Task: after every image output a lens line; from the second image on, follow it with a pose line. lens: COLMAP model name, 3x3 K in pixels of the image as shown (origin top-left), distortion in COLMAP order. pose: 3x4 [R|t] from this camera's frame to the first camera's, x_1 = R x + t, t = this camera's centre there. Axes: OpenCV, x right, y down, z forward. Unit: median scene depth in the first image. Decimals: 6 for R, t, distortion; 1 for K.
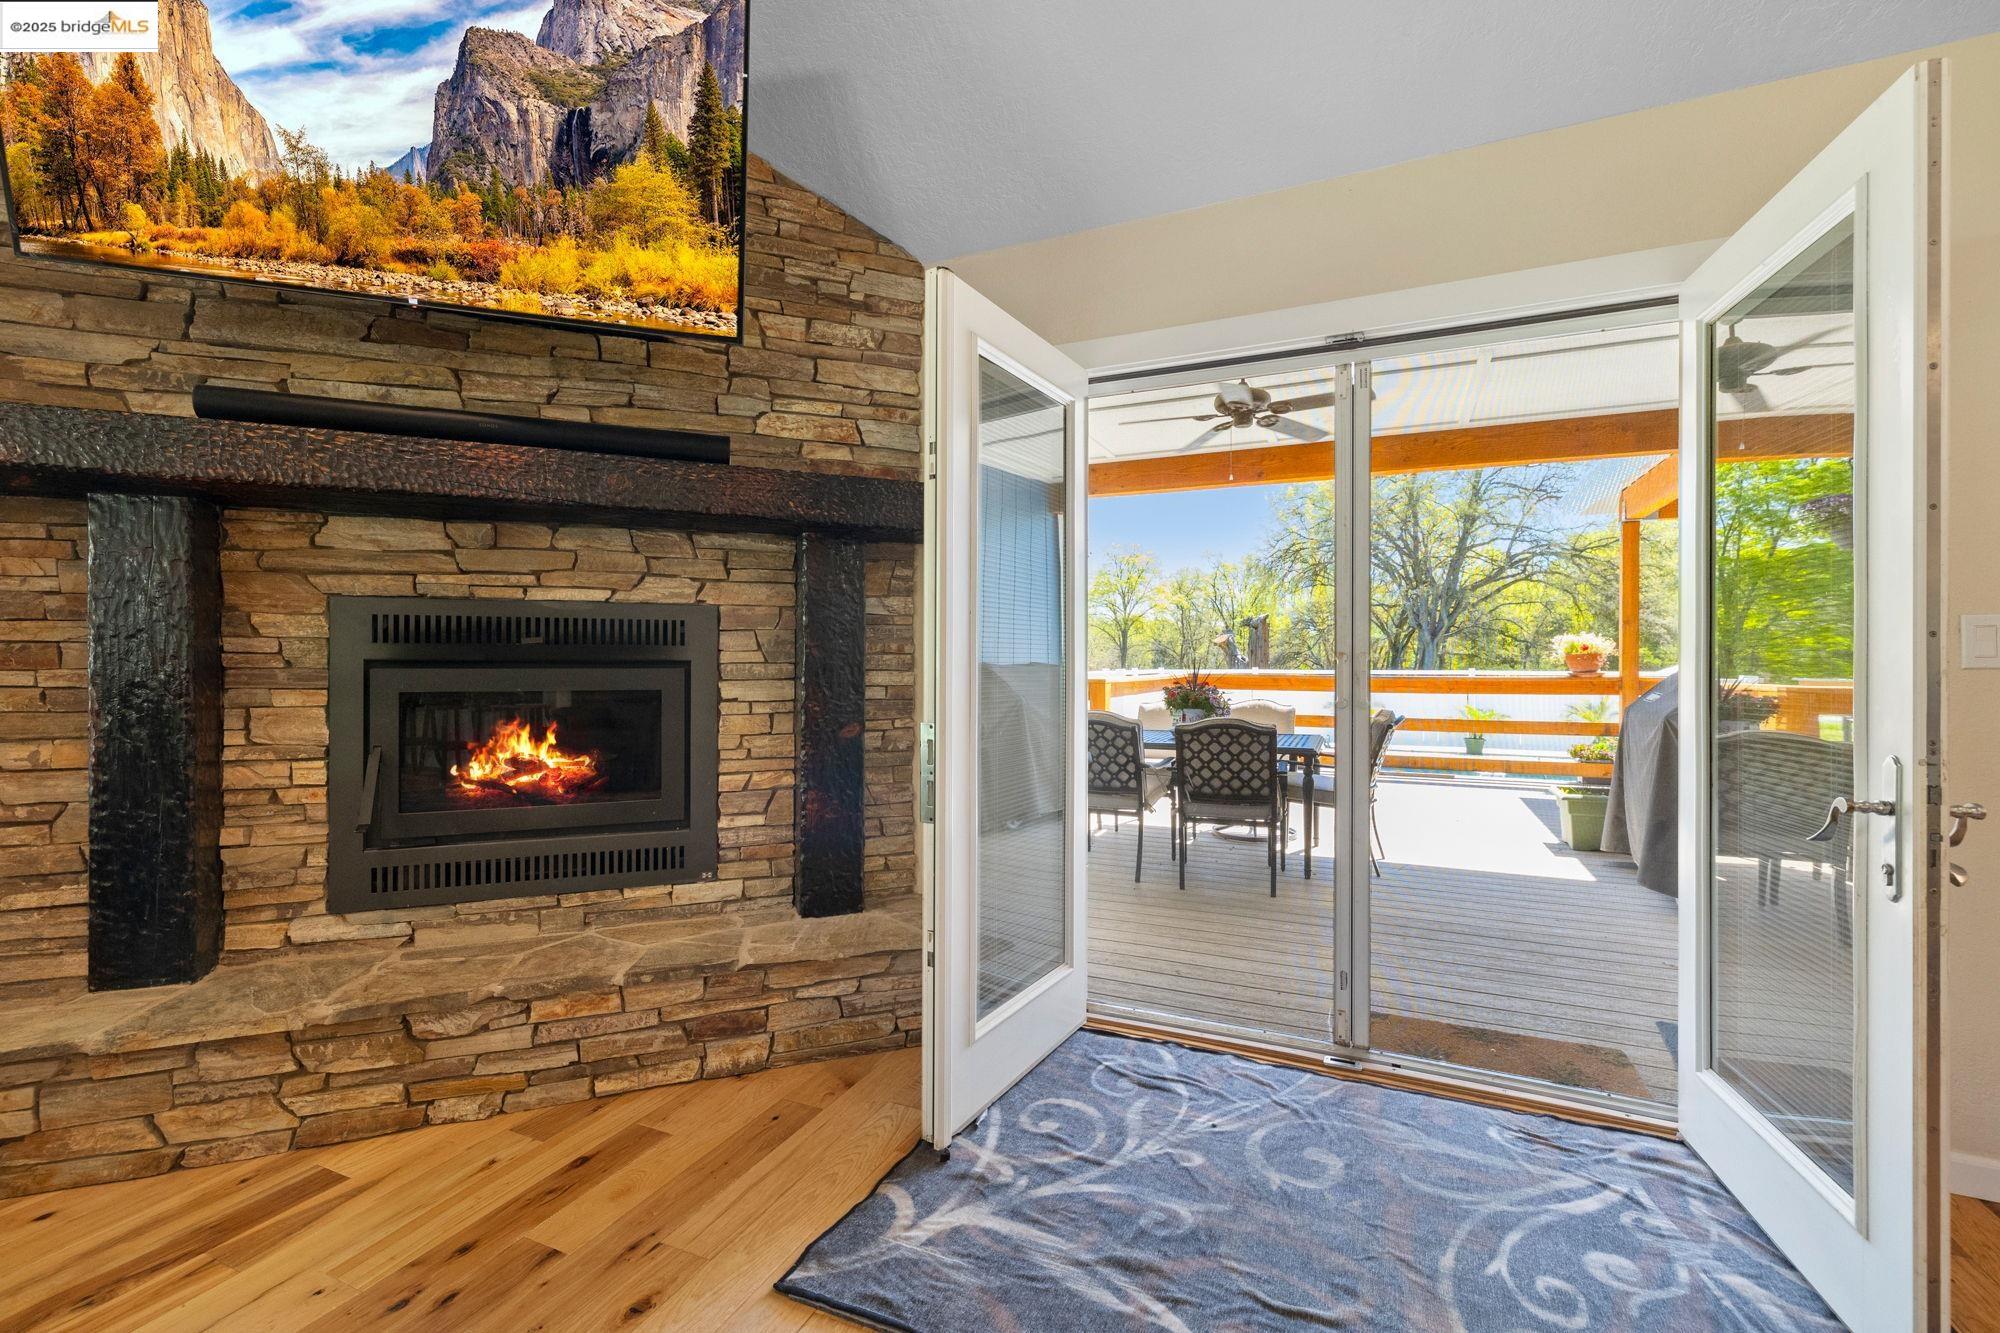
lens RADIAL K [[837.1, 0, 1003.5], [0, 837.1, 662.1], [0, 0, 1]] dist [0.001687, 0.000016]
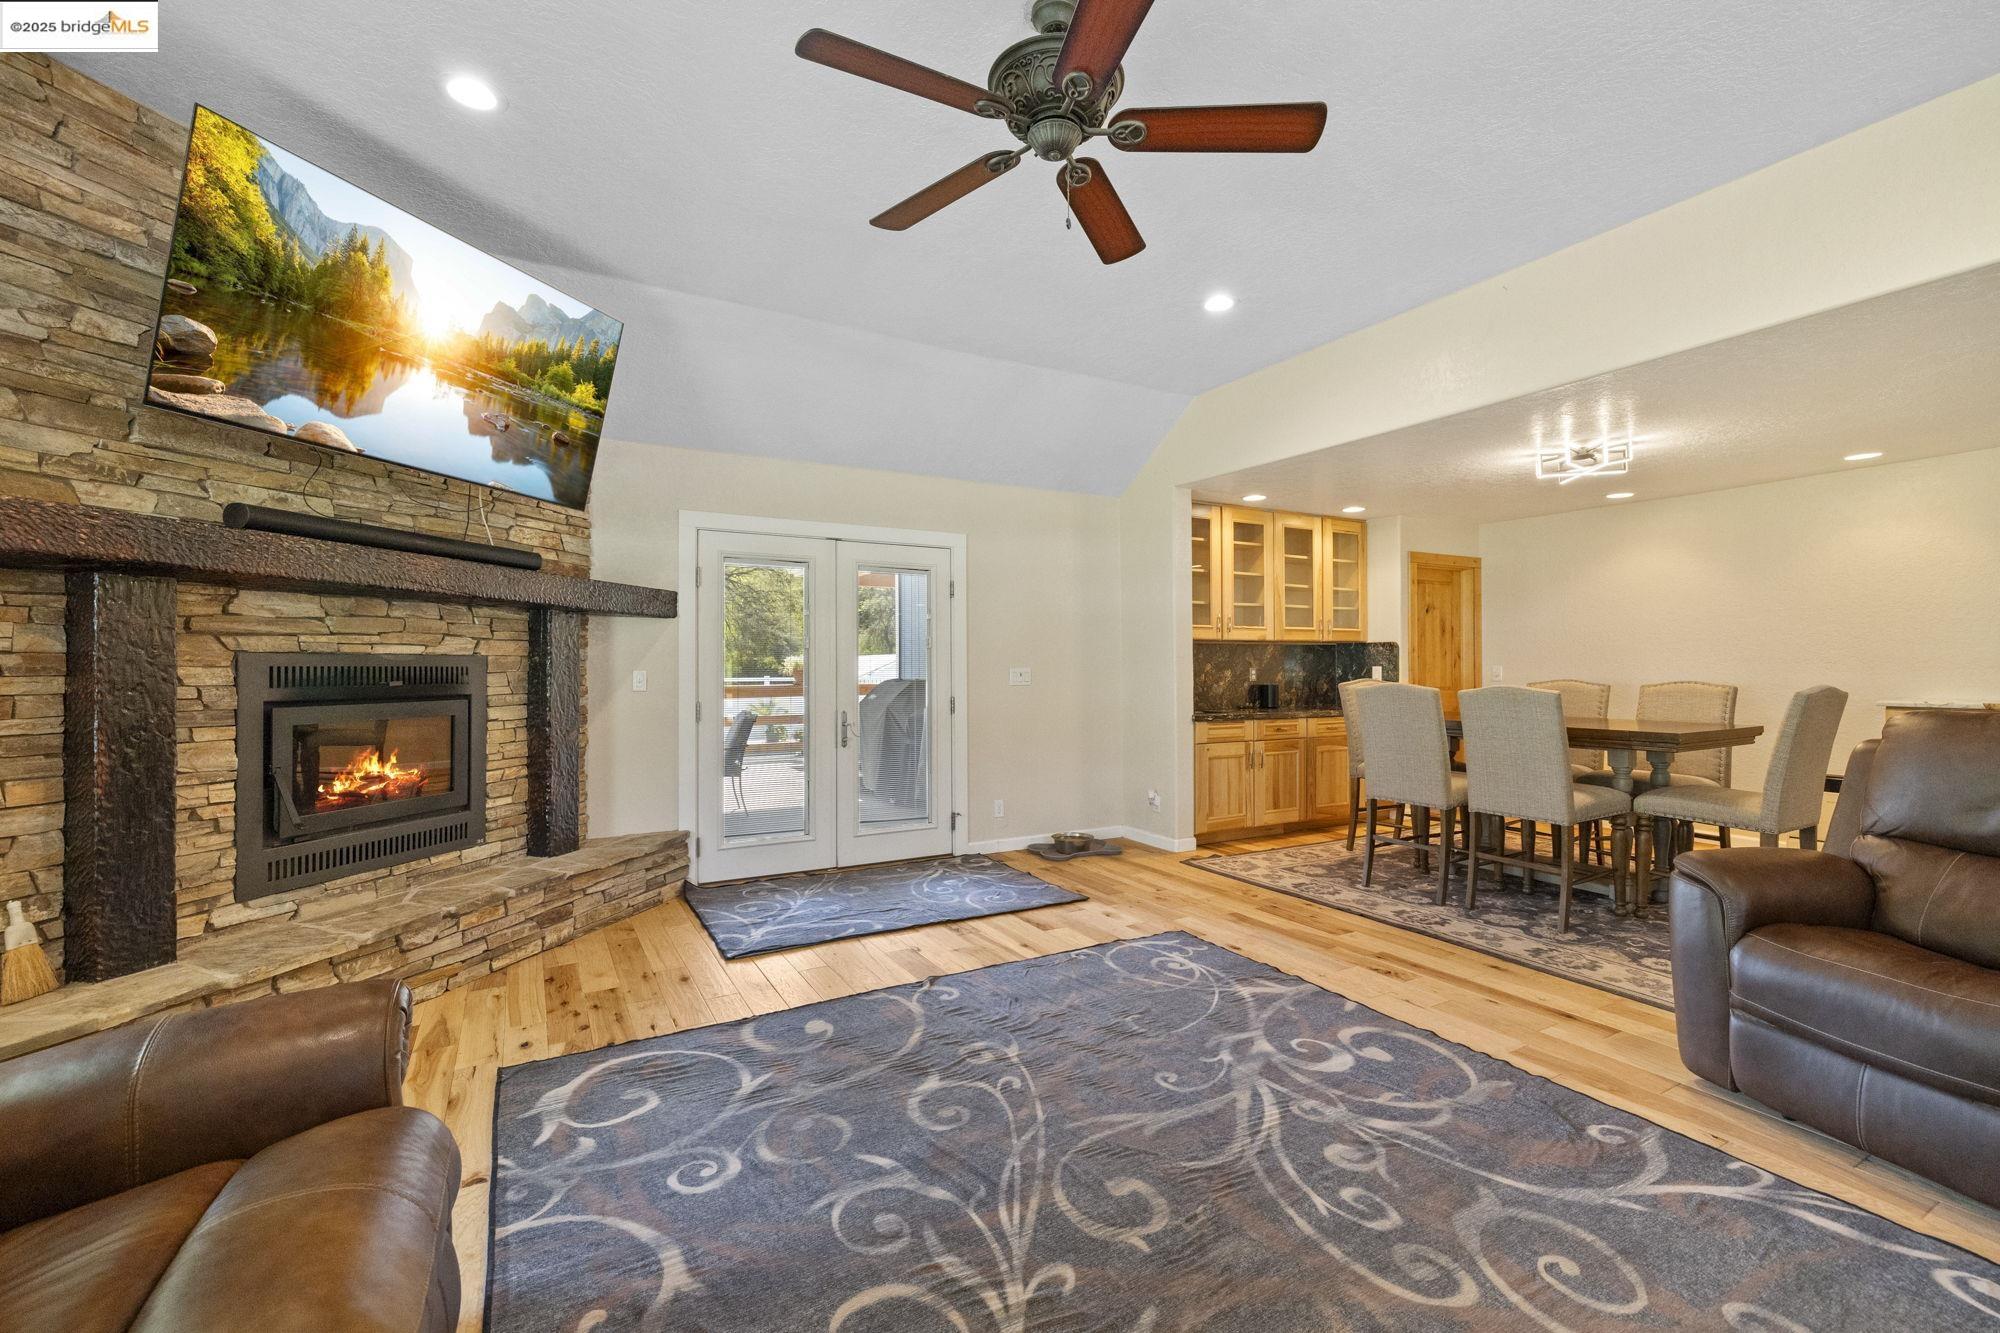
lens RADIAL K [[837.1, 0, 1003.5], [0, 837.1, 662.1], [0, 0, 1]] dist [0.001687, 0.000016]
pose [[0.594169, 0.001229, 0.804339, -1.125260], [0.003994, 0.999982, -0.004478, -0.053276], [-0.804330, 0.005874, 0.594154, -0.684916]]
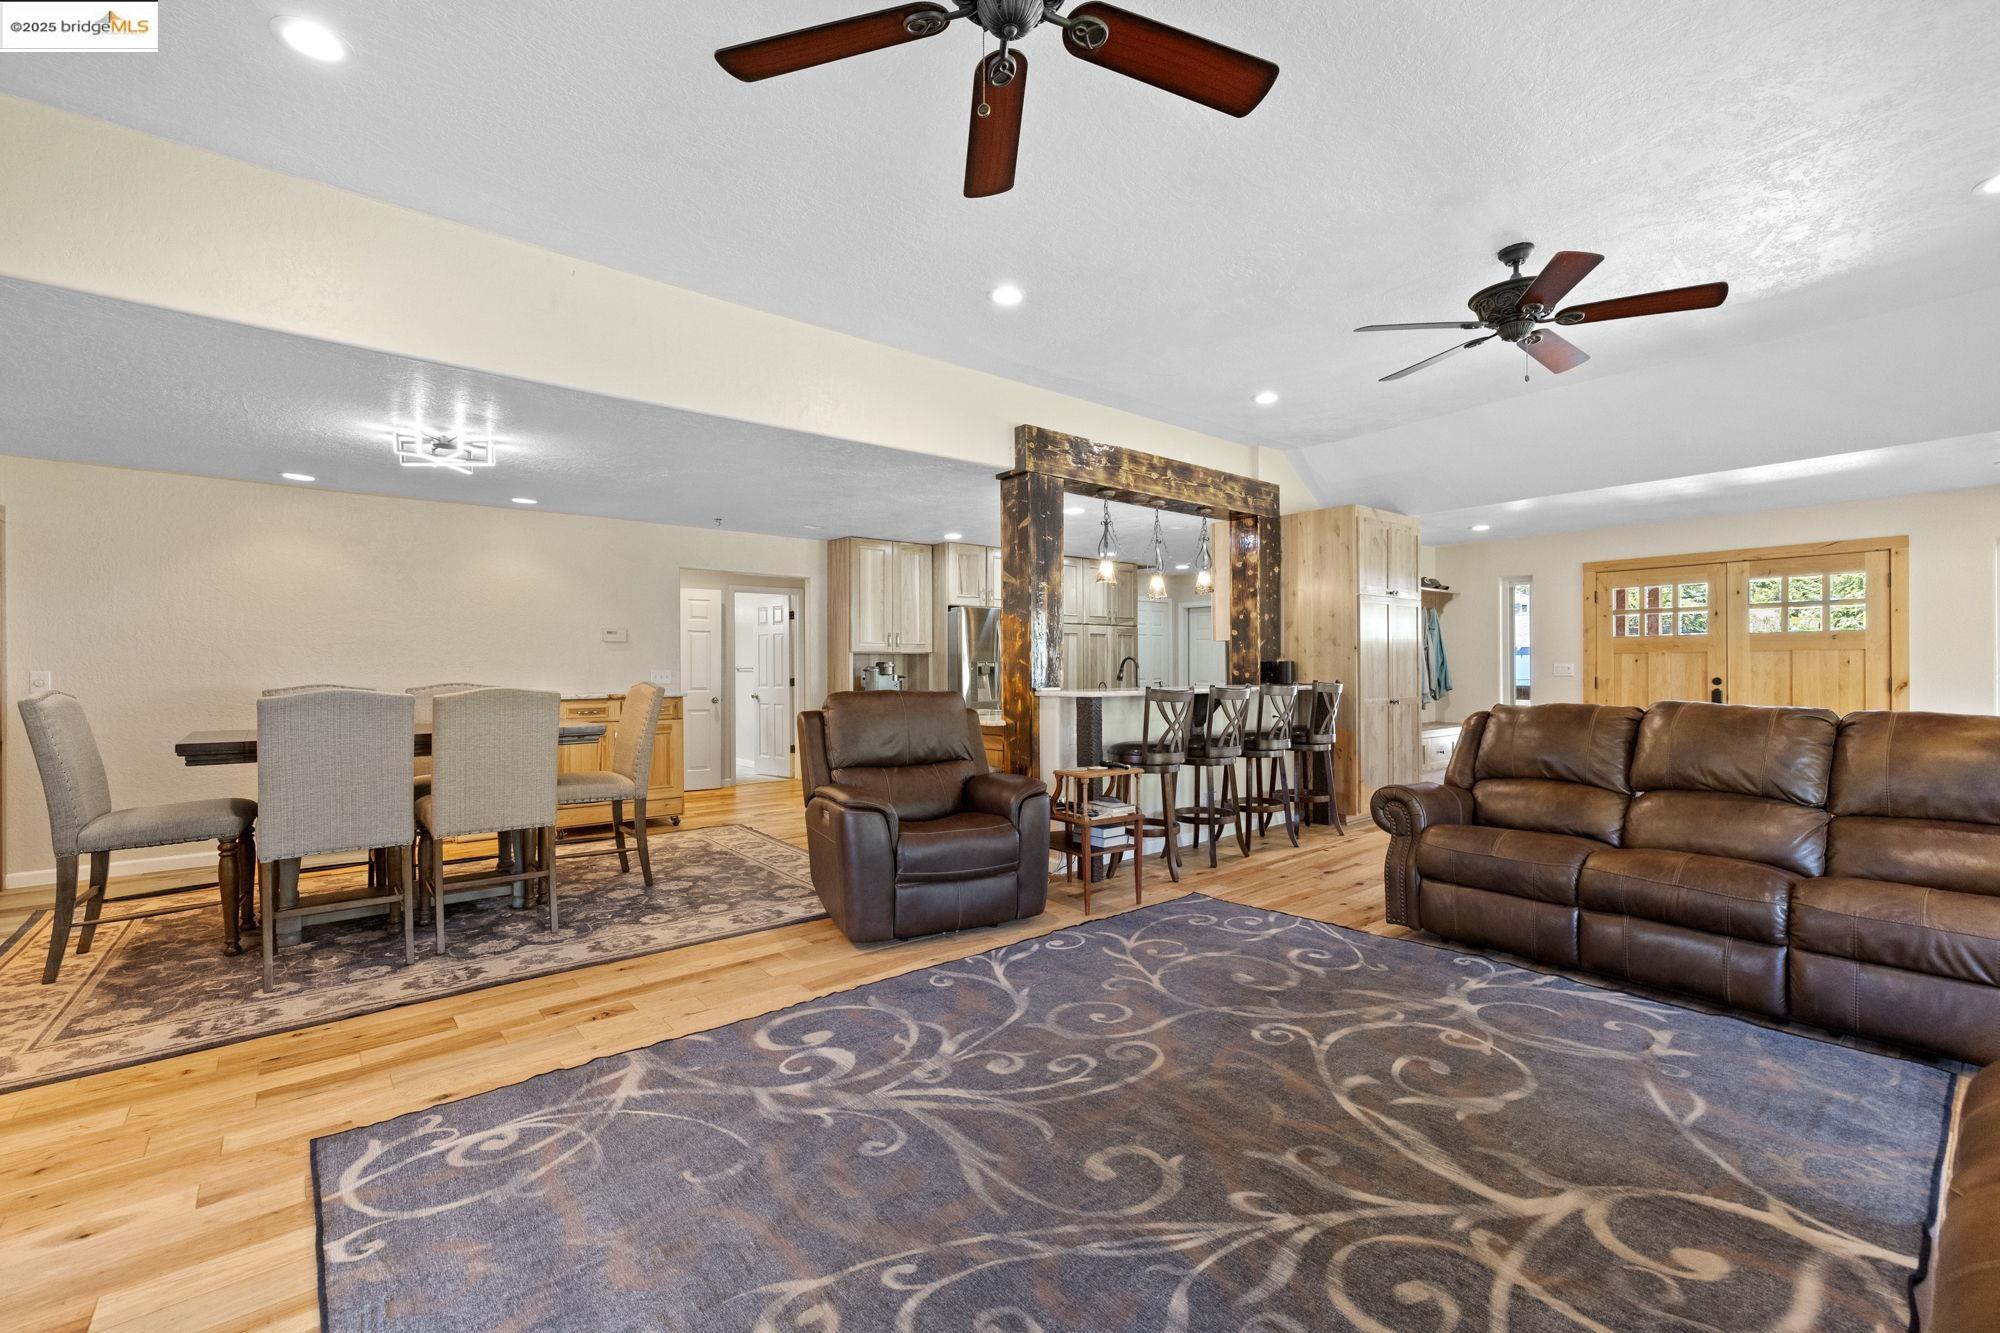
lens RADIAL K [[842.7, 0, 1008.8], [0, 842.7, 667.8], [0, 0, 1]] dist [0.000378, 0.000090]
pose [[-0.900606, 0.004882, 0.434610, -0.651733], [0.005533, 0.999985, 0.000233, -0.039583], [-0.434602, 0.002614, -0.900619, 0.568294]]
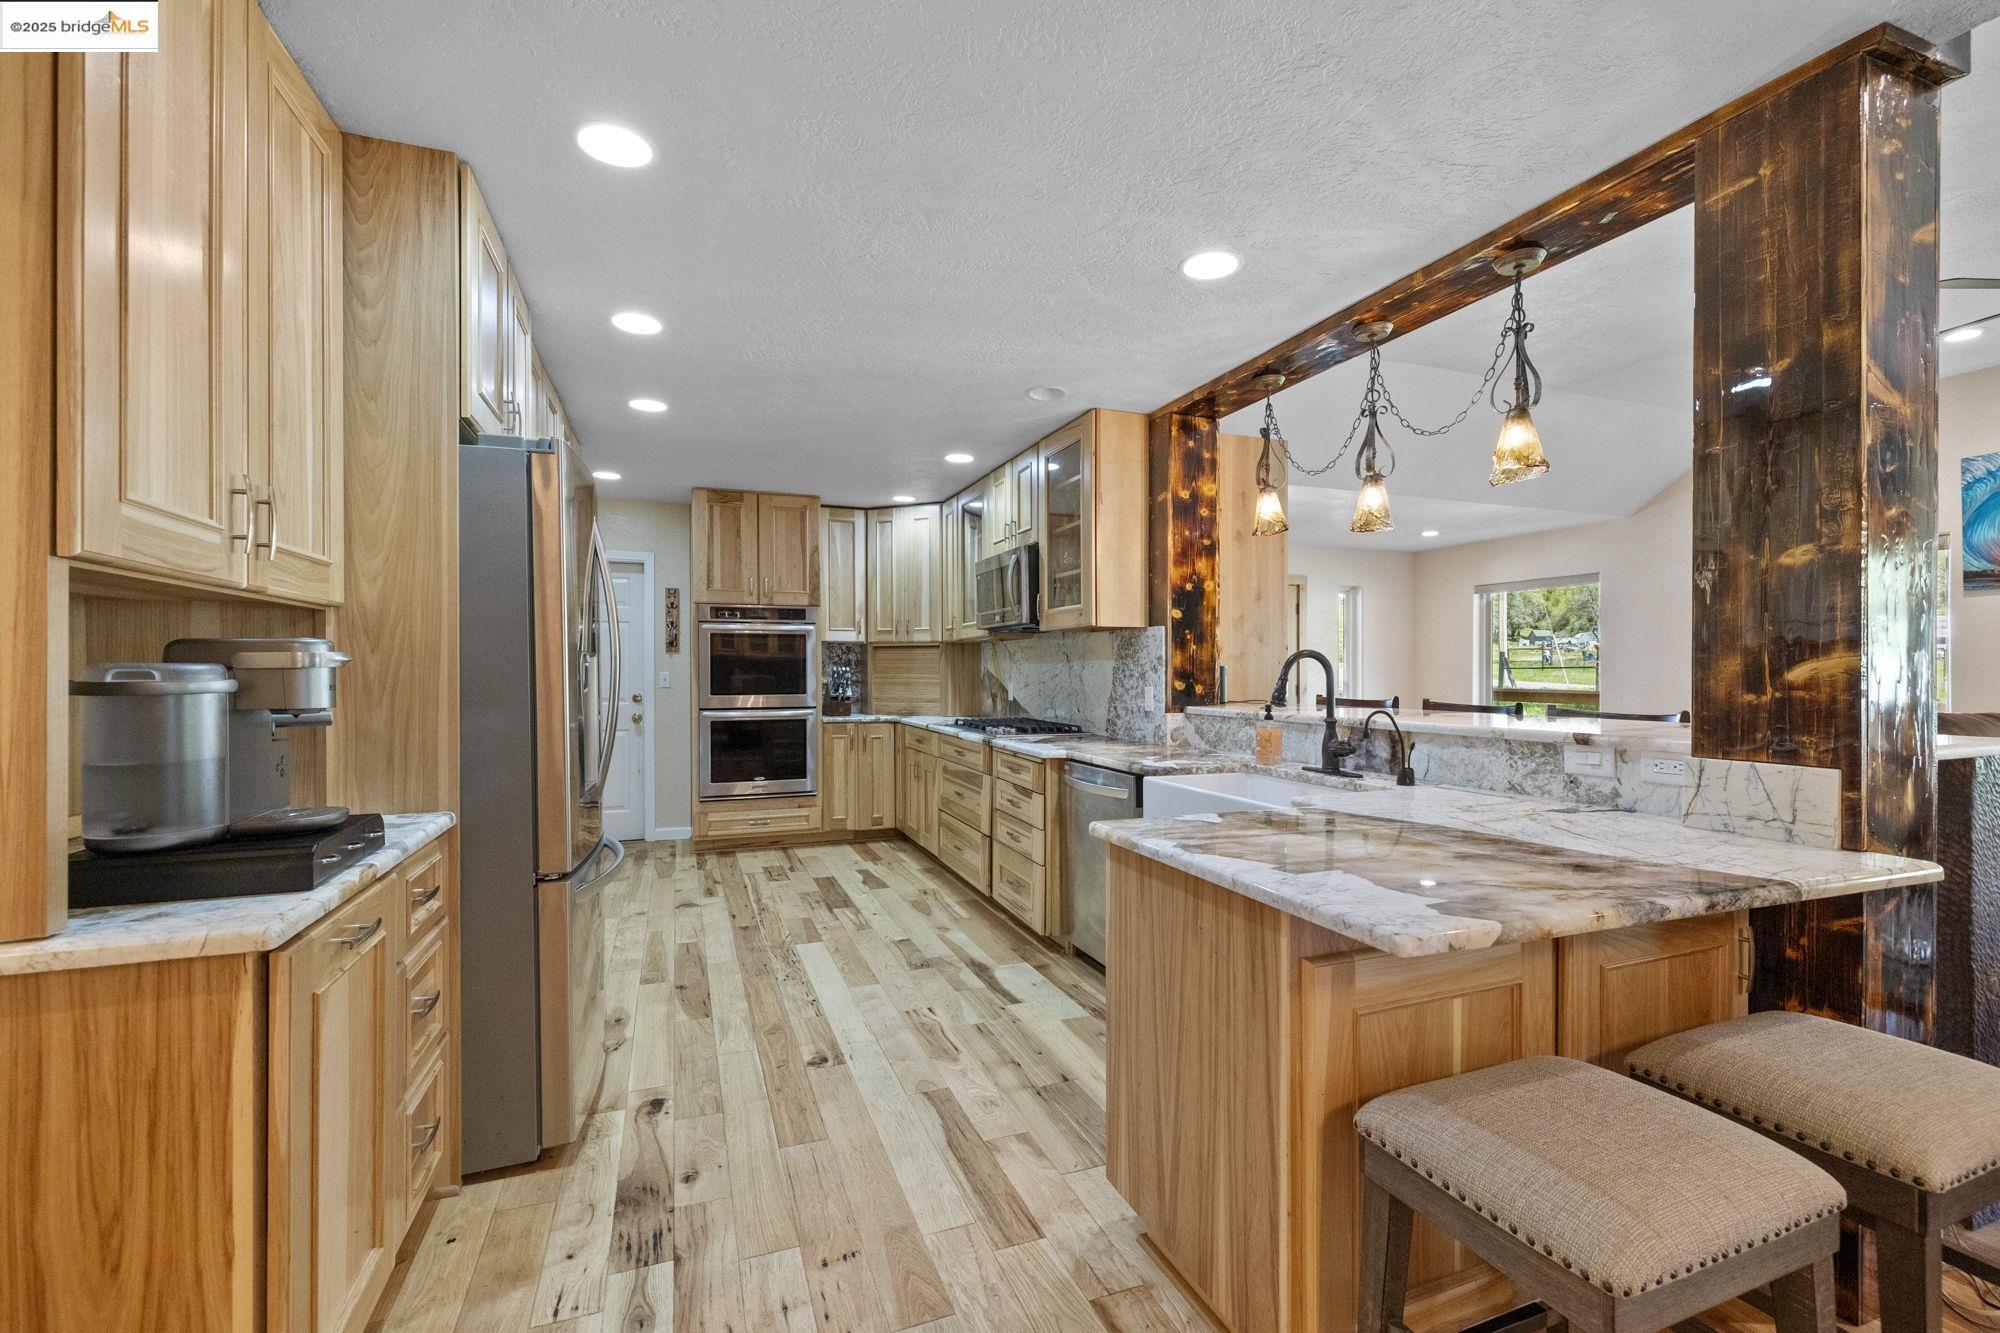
lens RADIAL K [[853.3, 0, 1007.3], [0, 853.3, 670.2], [0, 0, 1]] dist [0.002303, 0.000124]
pose [[-0.701384, -0.002876, -0.712778, 1.405479], [-0.002316, 0.999996, -0.001756, -0.043145], [0.712780, 0.000419, -0.701388, -1.555303]]
